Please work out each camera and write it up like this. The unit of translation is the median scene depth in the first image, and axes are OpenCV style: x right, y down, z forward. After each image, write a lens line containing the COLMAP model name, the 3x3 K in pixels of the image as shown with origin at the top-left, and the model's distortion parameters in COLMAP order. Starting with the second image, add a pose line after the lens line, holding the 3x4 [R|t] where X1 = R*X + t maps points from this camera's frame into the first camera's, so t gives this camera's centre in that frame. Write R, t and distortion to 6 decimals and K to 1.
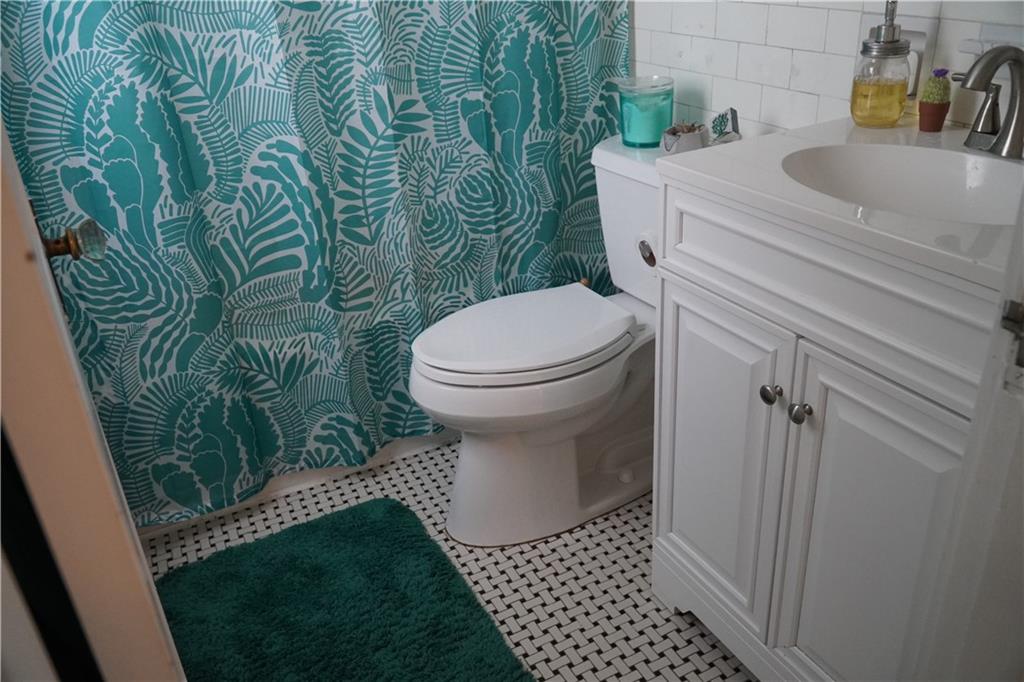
lens RADIAL K [[818.4, 0, 513.3], [0, 818.4, 338.7], [0, 0, 1]] dist [-0.003608, -0.004222]
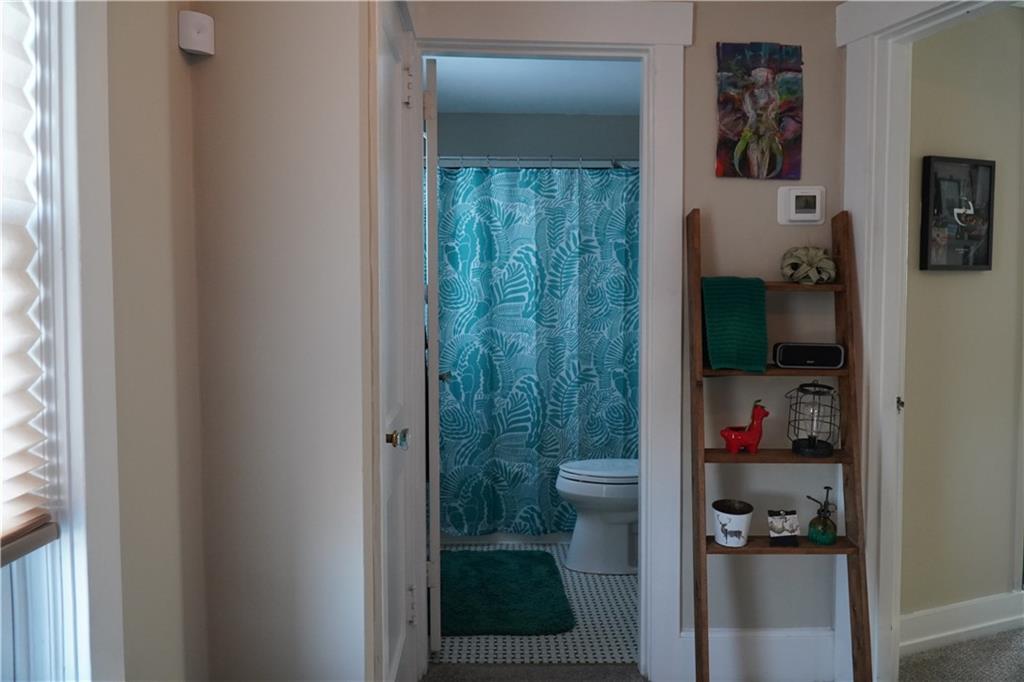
lens RADIAL K [[818.4, 0, 511.6], [0, 818.4, 340.4], [0, 0, 1]] dist [-0.003608, -0.004222]
pose [[0.900414, 0.080673, -0.427489, 0.657169], [-0.237509, 0.914443, -0.327695, 0.441409], [0.364478, 0.396594, 0.842538, -1.042771]]
